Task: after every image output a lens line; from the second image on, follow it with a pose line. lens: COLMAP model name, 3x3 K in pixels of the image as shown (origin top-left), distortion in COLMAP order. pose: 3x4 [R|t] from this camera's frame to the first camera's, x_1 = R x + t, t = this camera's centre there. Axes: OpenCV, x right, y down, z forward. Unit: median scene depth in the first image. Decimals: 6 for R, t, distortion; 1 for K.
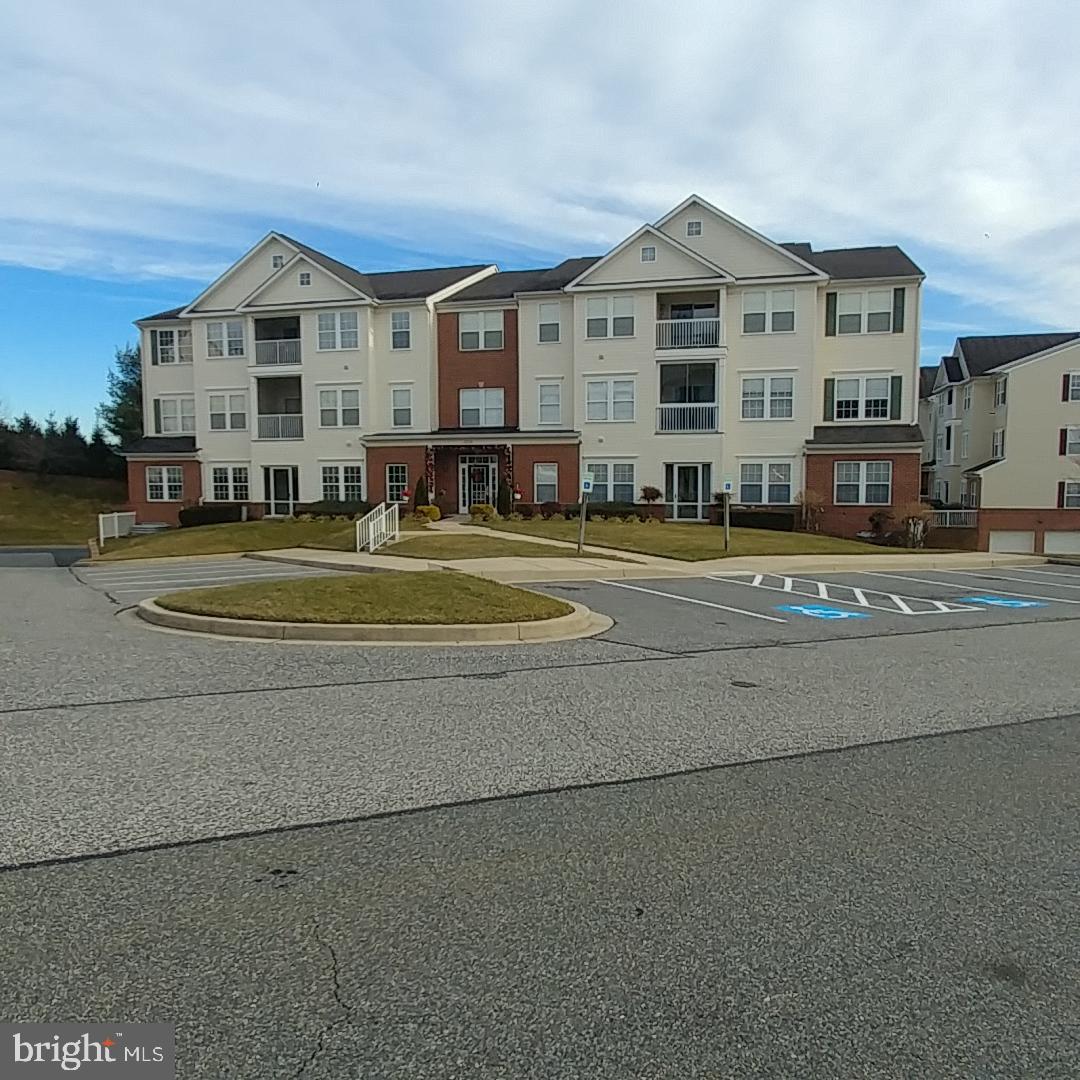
lens RADIAL K [[857.0, 0, 540.0], [0, 857.0, 540.0], [0, 0, 1]] dist [0.001486, 0.000903]
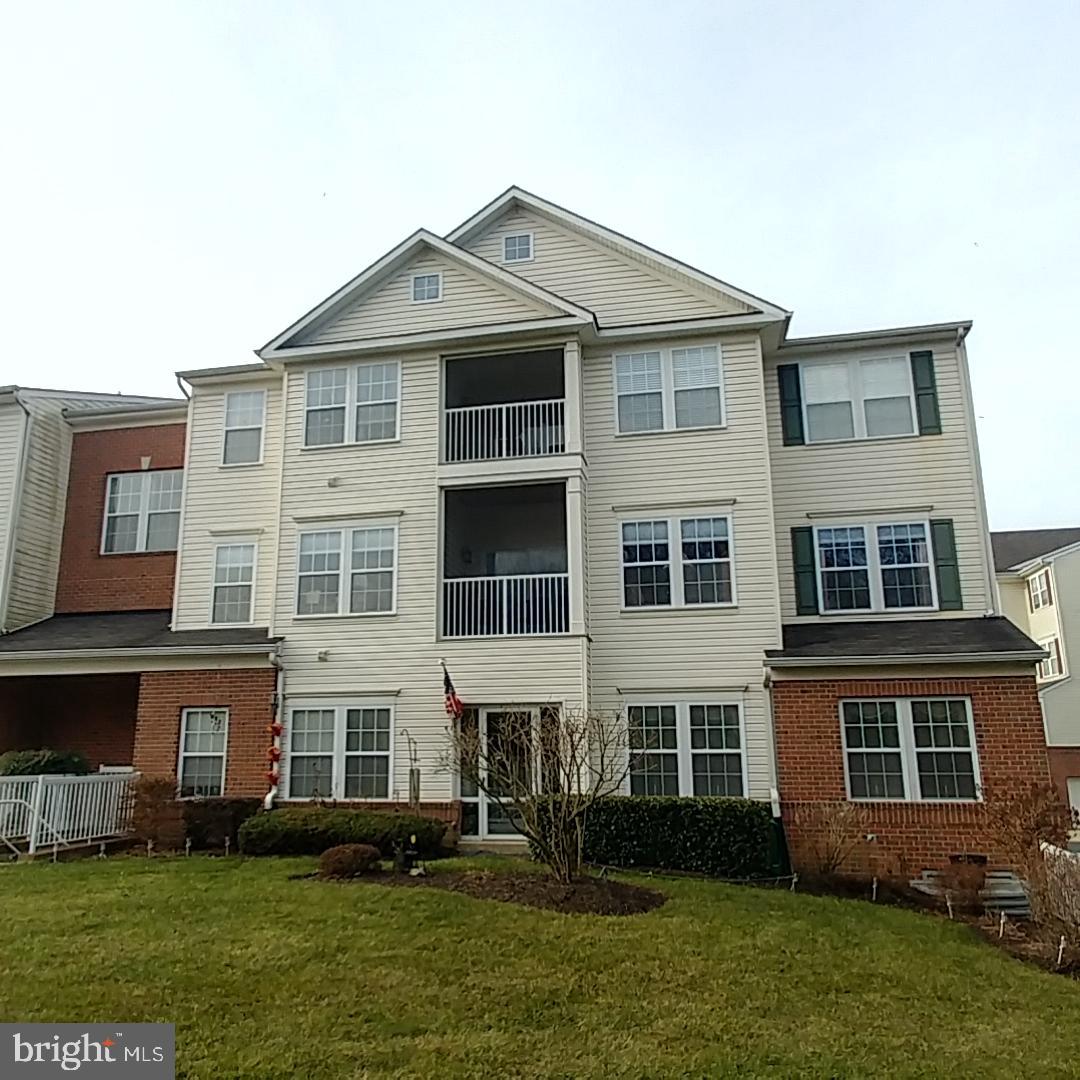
lens RADIAL K [[857.0, 0, 540.0], [0, 857.0, 540.0], [0, 0, 1]] dist [0.001486, 0.000903]
pose [[0.997703, 0.010134, 0.066980, 0.160725], [0.011042, 0.951197, -0.308386, -0.035615], [-0.066836, 0.308418, 0.948900, 0.561109]]
